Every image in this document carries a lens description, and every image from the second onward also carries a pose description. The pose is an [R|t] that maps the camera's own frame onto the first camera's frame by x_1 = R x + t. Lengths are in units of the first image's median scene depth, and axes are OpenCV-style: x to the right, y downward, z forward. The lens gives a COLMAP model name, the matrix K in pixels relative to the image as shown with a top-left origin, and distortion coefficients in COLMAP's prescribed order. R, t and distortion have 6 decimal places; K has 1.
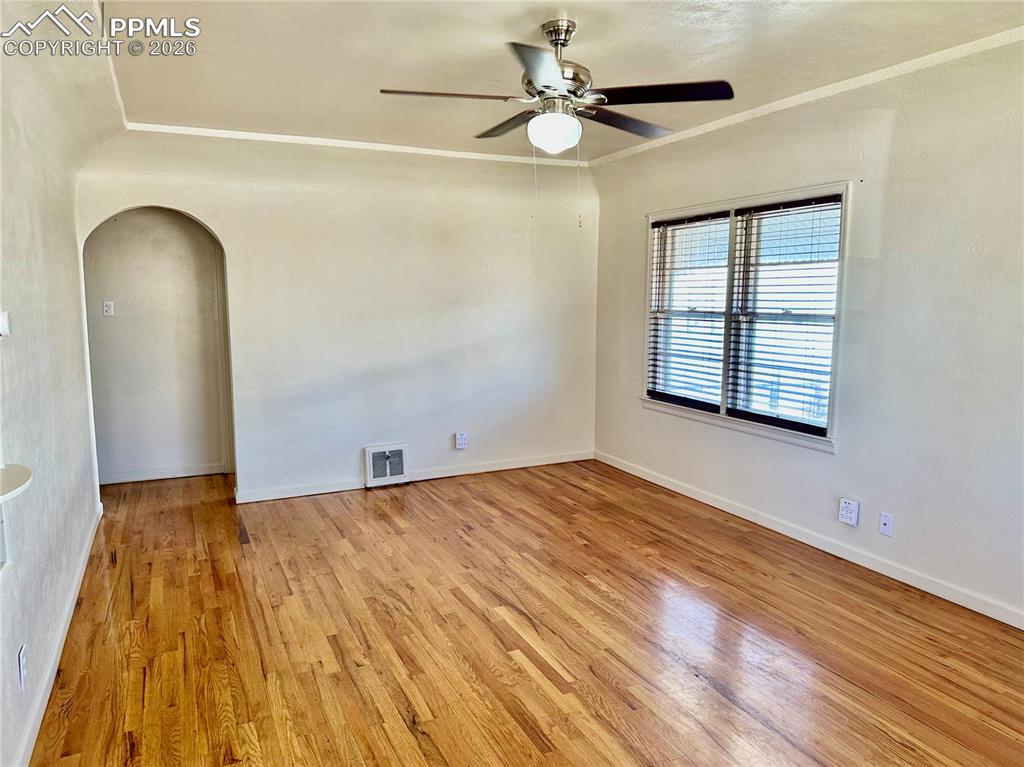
lens RADIAL K [[716.8, 0, 512.0], [0, 716.8, 383.5], [0, 0, 1]] dist [0.065239, -0.064768]
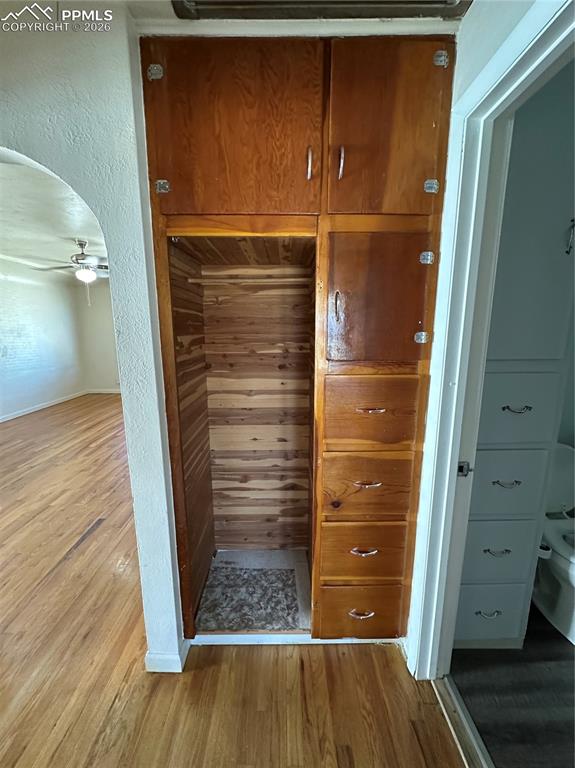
lens RADIAL K [[305.7, 0, 287.5], [0, 305.7, 384.0], [0, 0, 1]] dist [0.001065, 0.000113]
pose [[-0.908086, -0.077757, 0.411501, -1.054310], [0.052841, 0.953484, 0.296776, -0.192974], [-0.415436, 0.291242, -0.861737, 1.507657]]
